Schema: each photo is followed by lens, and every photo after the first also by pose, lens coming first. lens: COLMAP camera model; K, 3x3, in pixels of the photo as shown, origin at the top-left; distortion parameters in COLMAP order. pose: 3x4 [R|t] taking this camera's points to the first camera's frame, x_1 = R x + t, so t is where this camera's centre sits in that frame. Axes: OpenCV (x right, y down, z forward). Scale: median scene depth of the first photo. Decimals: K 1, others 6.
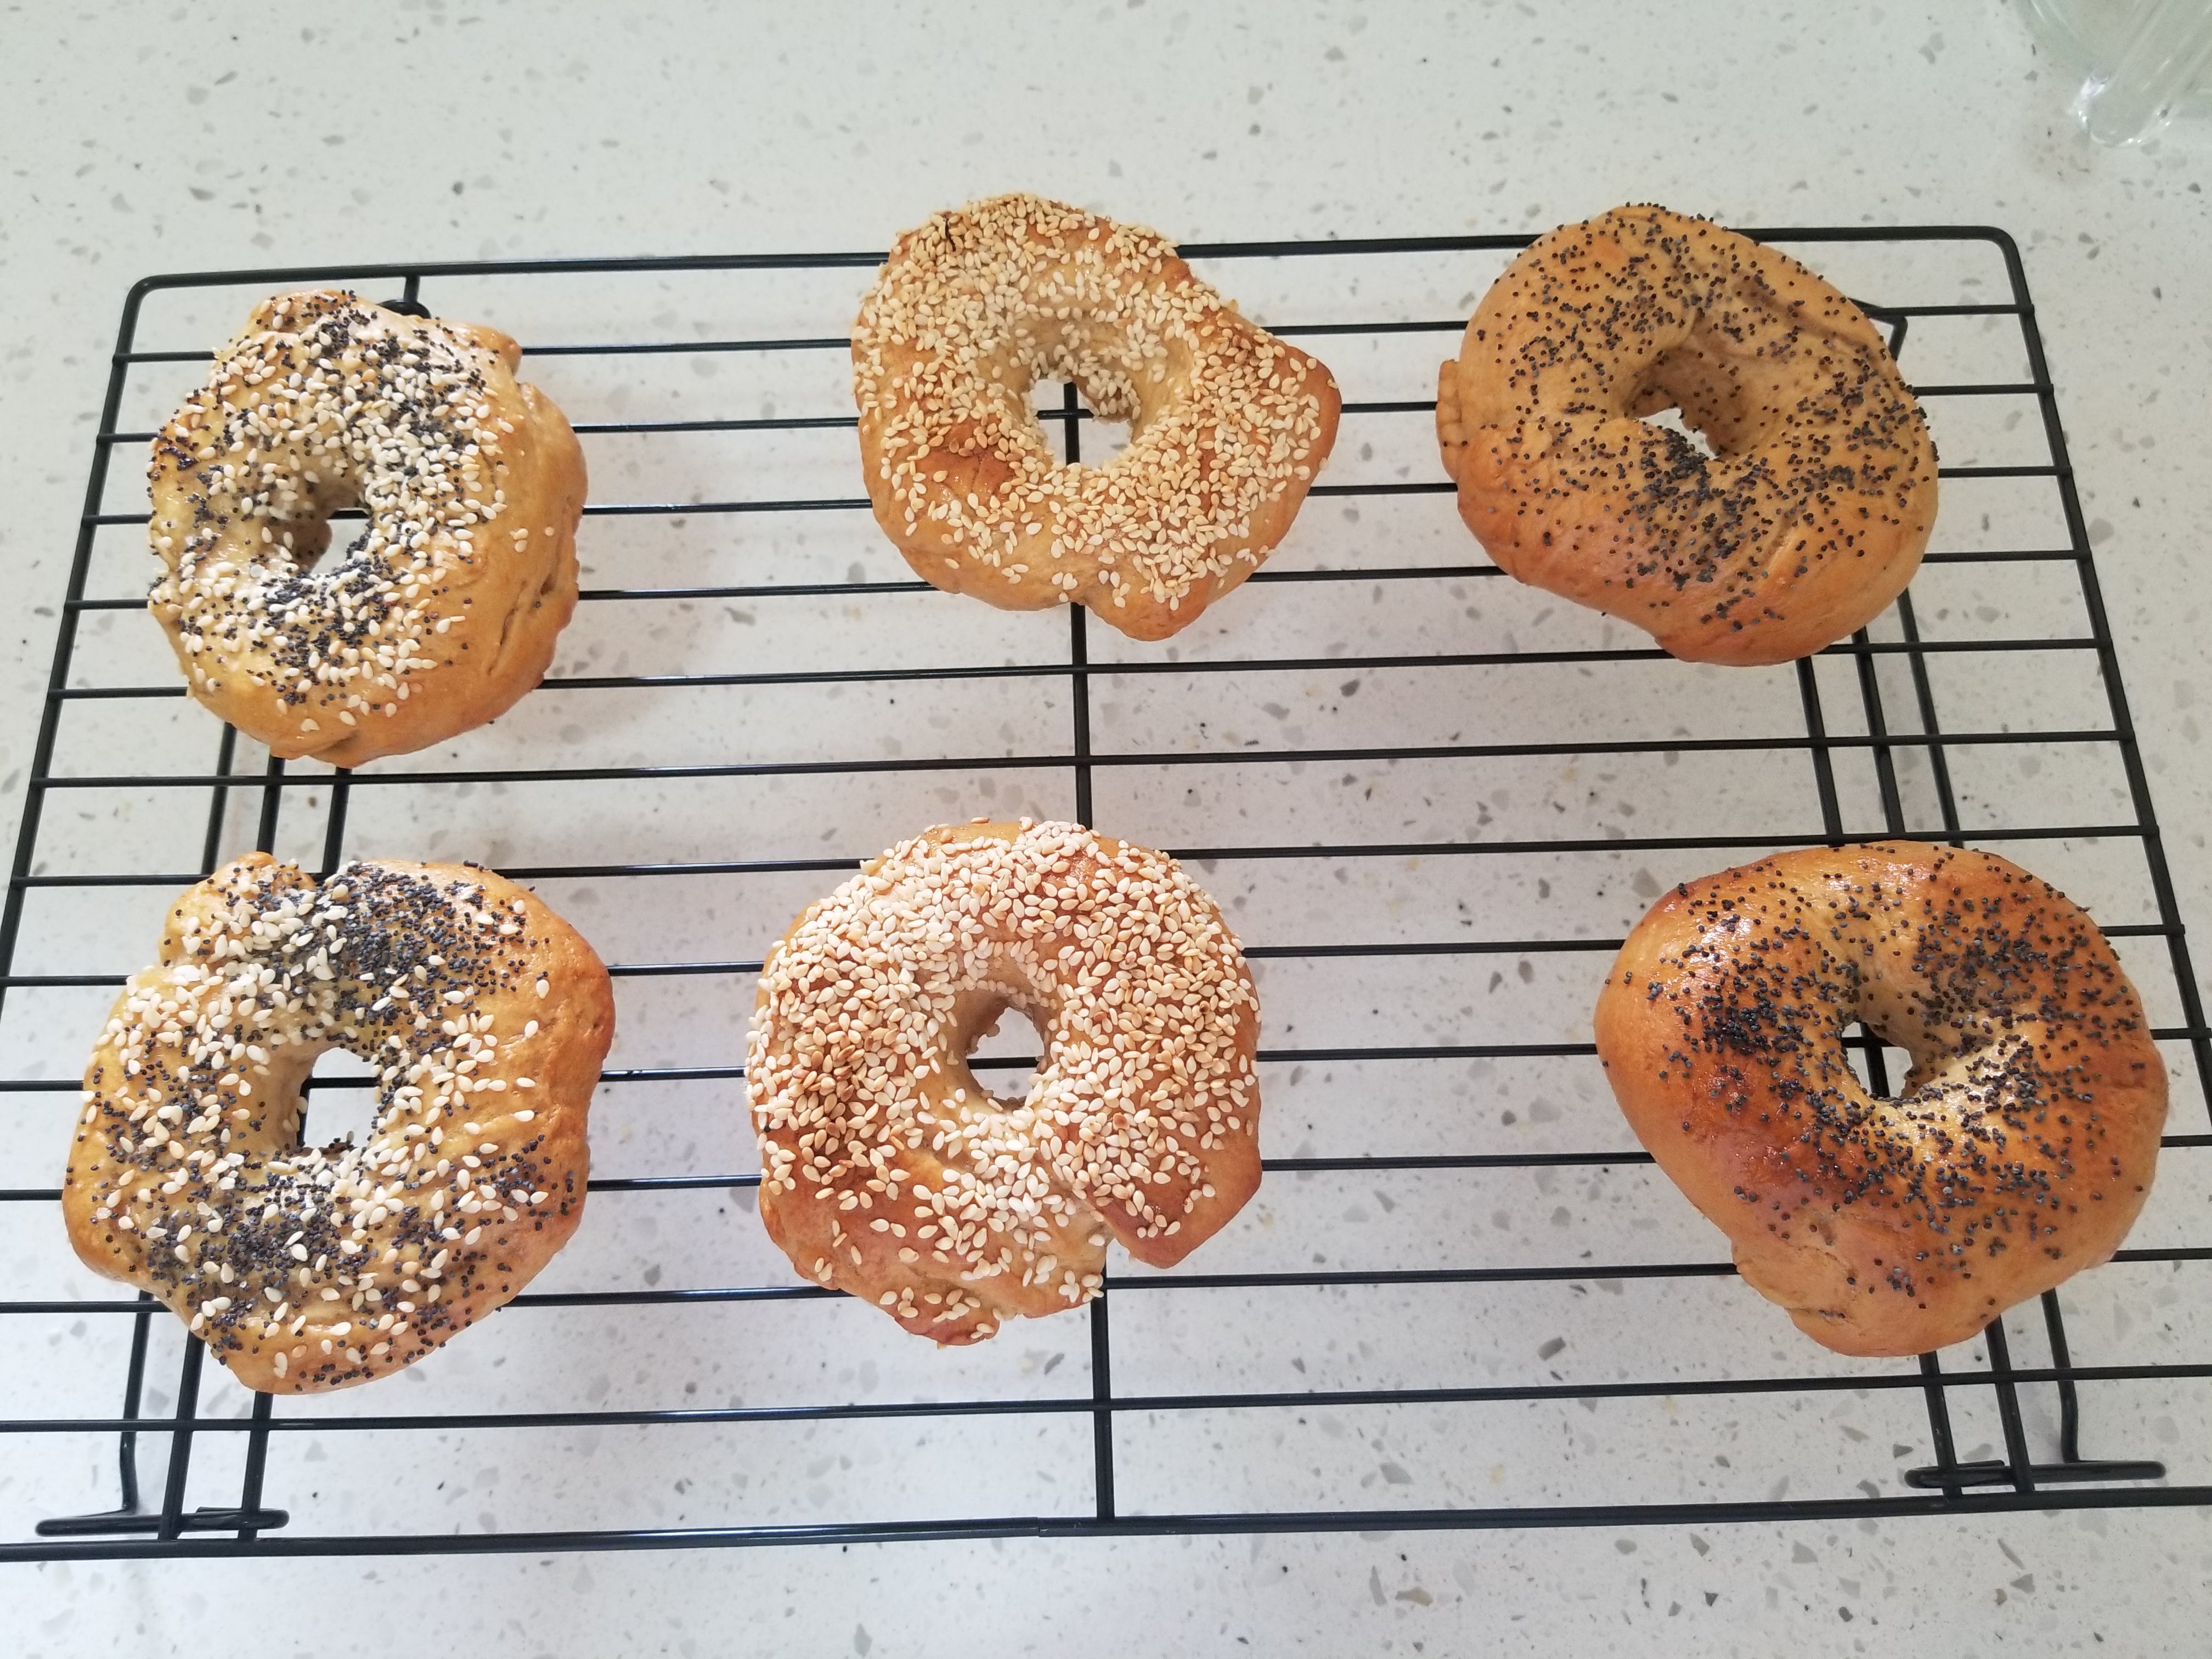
lens RADIAL K [[1790.7, 0, 1068.5], [0, 1790.7, 779.3], [0, 0, 1]] dist [0.065491, -0.159534]
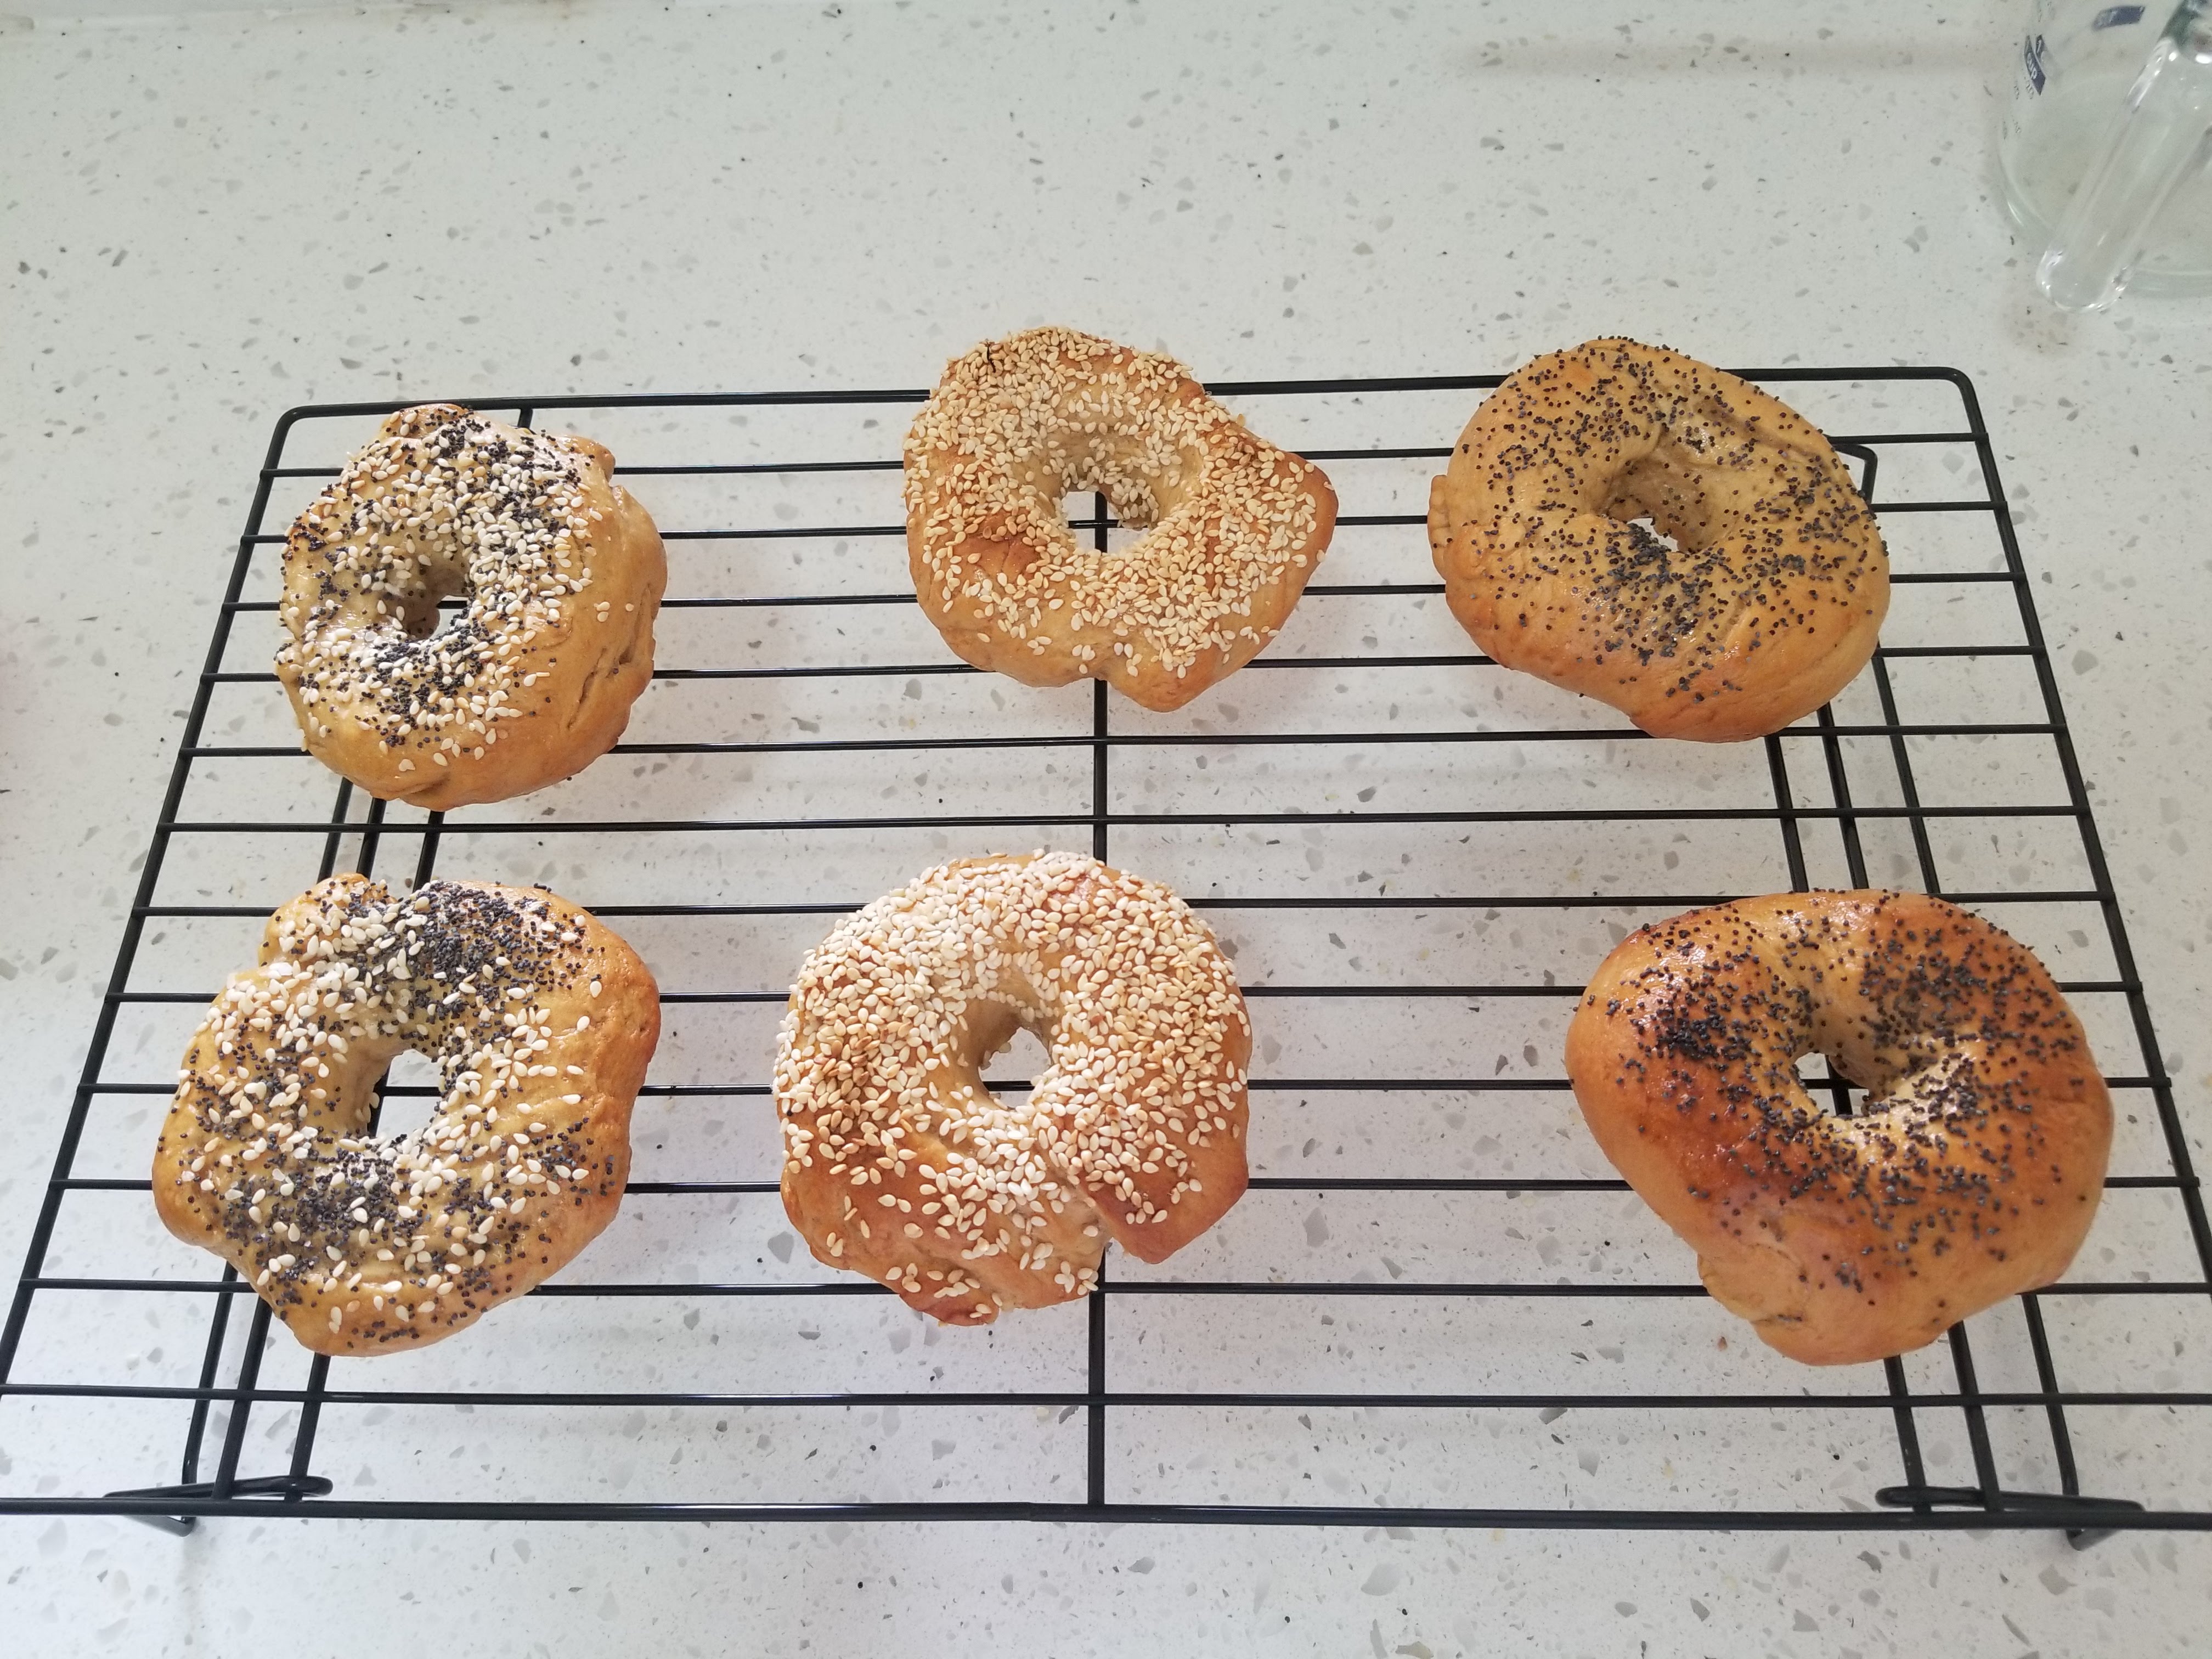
lens RADIAL K [[1790.7, 0, 1087.6], [0, 1790.7, 800.0], [0, 0, 1]] dist [0.065491, -0.159534]
pose [[0.998712, 0.013123, -0.049008, 0.061643], [-0.019705, 0.990466, -0.136342, 0.144653], [0.046752, 0.137132, 0.989449, -0.093259]]
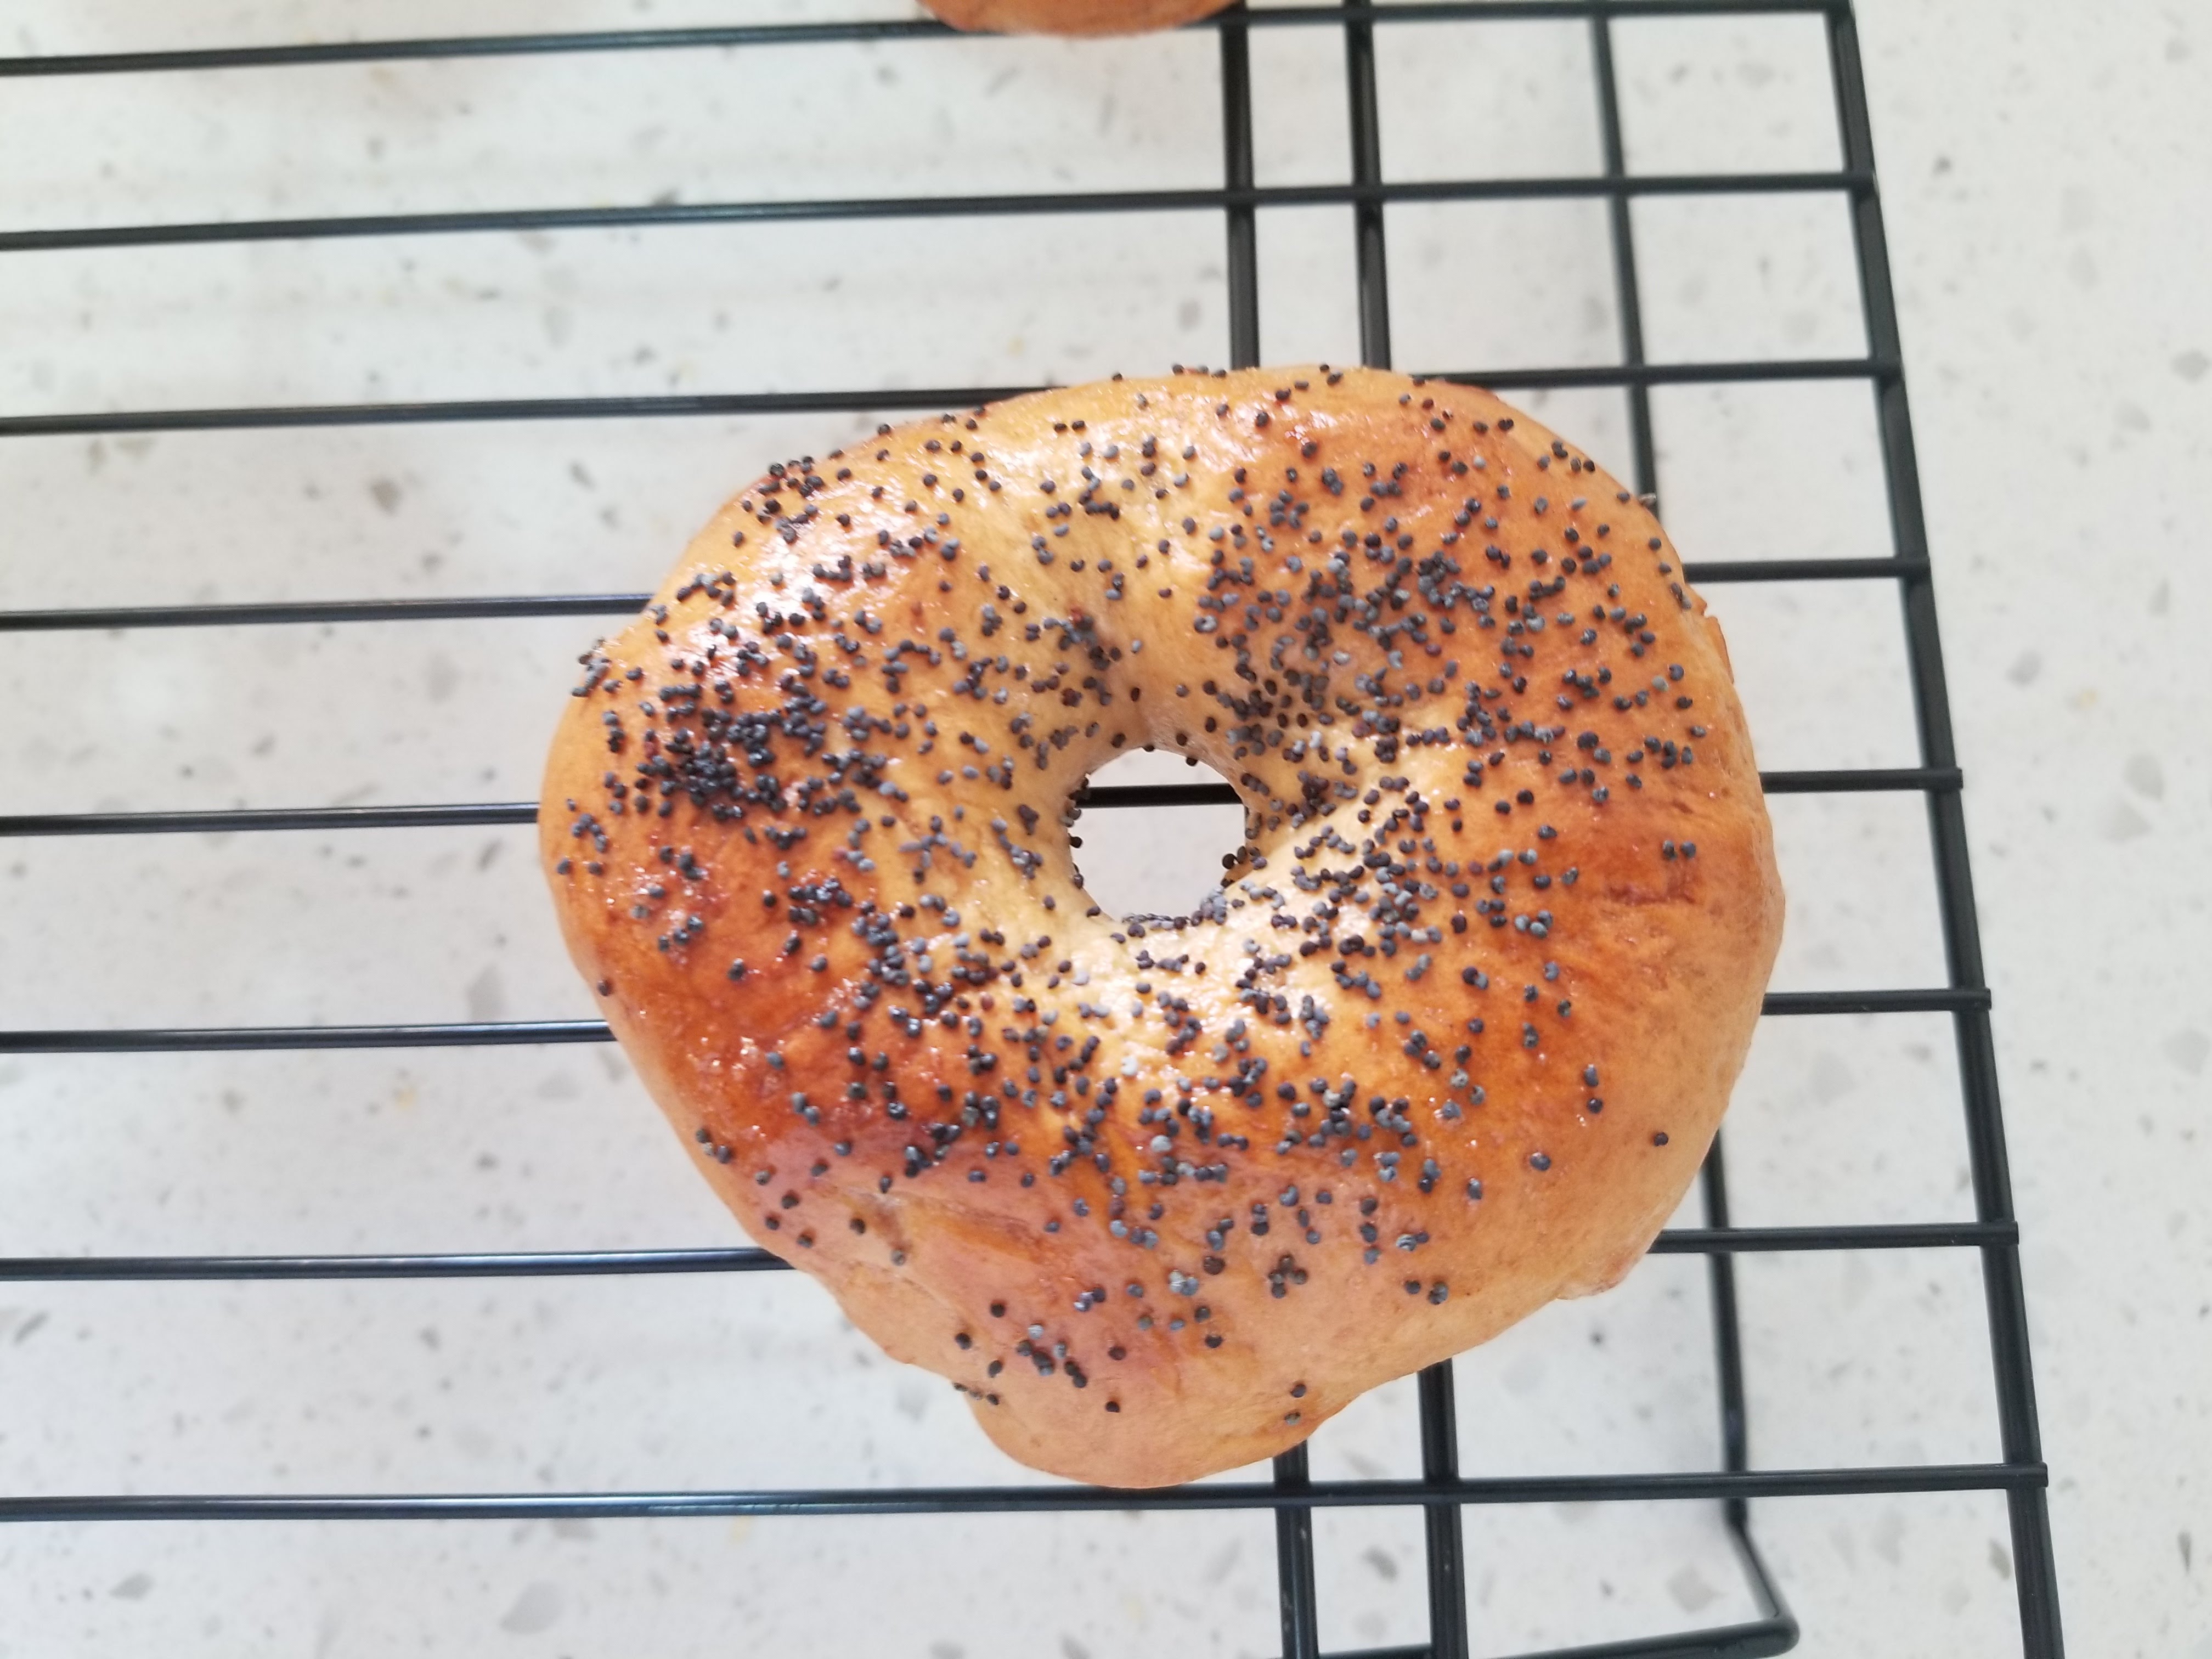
lens RADIAL K [[1790.7, 0, 1115.0], [0, 1790.7, 764.5], [0, 0, 1]] dist [0.065491, -0.159534]
pose [[0.999846, -0.000015, -0.017546, 0.450682], [0.002271, 0.991699, 0.128560, 0.081103], [0.017398, -0.128580, 0.991547, 0.556043]]
